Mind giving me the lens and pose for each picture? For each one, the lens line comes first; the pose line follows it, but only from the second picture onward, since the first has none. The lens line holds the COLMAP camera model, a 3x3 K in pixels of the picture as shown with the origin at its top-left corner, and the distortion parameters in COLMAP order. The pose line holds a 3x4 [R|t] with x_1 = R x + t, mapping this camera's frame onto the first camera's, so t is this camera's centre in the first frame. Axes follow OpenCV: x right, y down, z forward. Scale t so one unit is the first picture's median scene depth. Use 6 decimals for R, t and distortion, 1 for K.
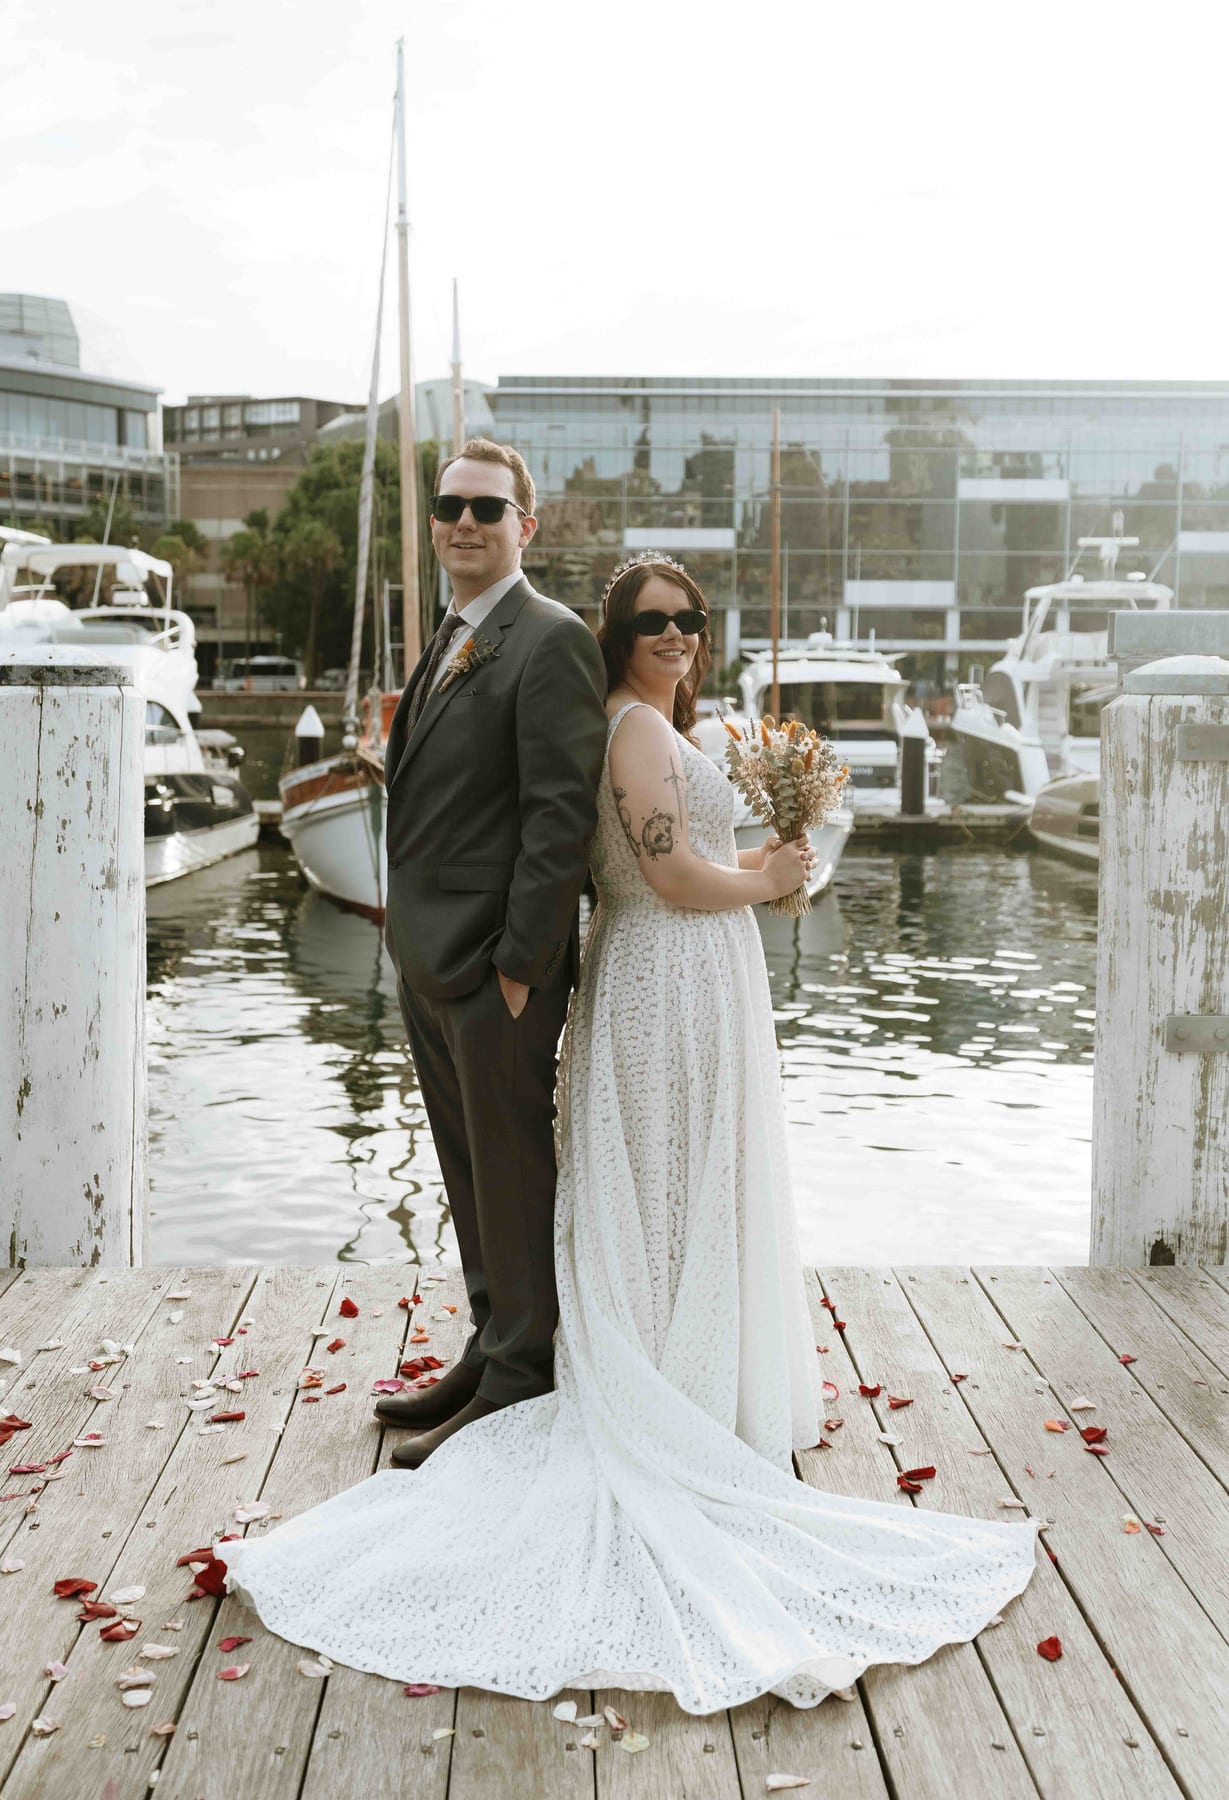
lens RADIAL K [[1876.4, 0, 619.0], [0, 1876.4, 878.2], [0, 0, 1]] dist [0.029802, 0.003468]
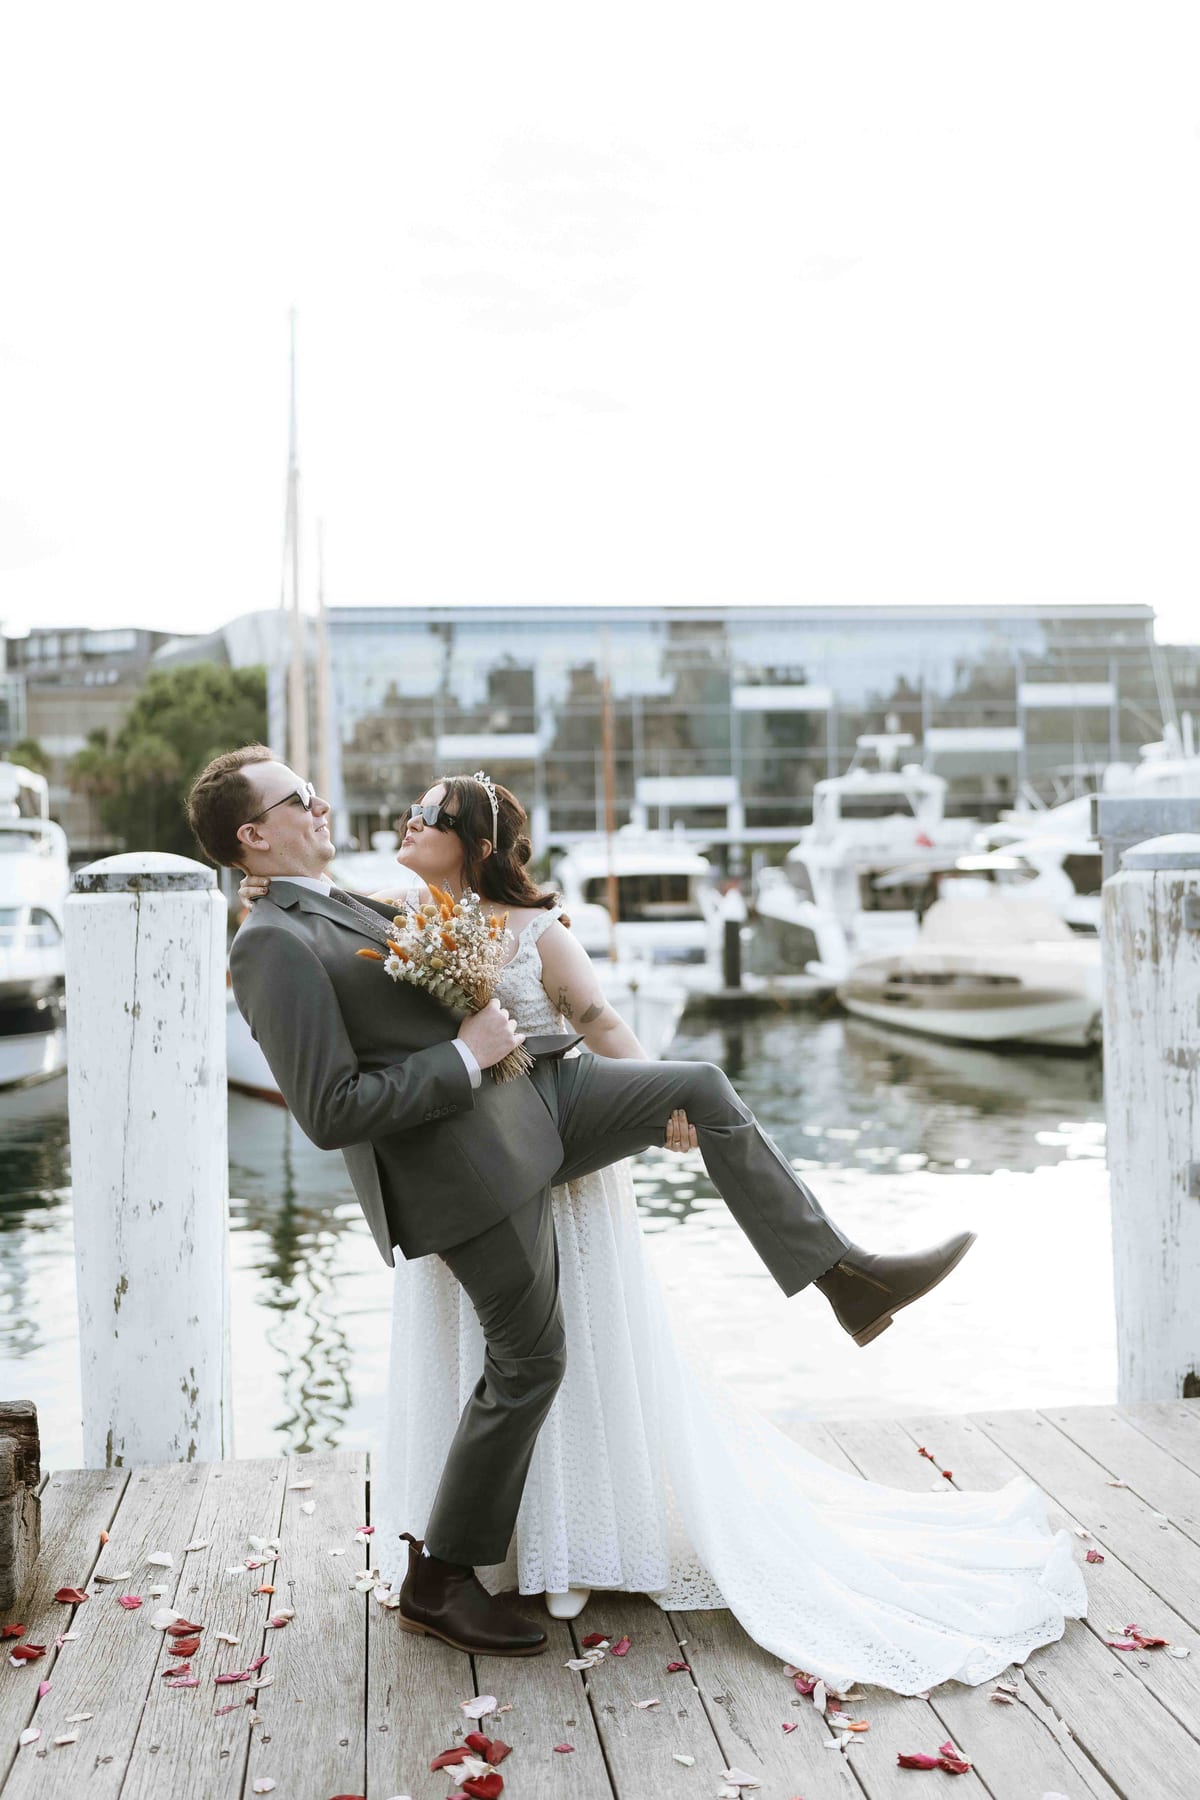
lens RADIAL K [[1710.5, 0, 600.0], [0, 1710.5, 900.0], [0, 0, 1]] dist [-0.014212, 0.115750]
pose [[0.994128, -0.029600, 0.104086, -0.144362], [0.038745, 0.995458, -0.086965, -0.005551], [-0.101039, 0.090487, 0.990759, 0.035932]]
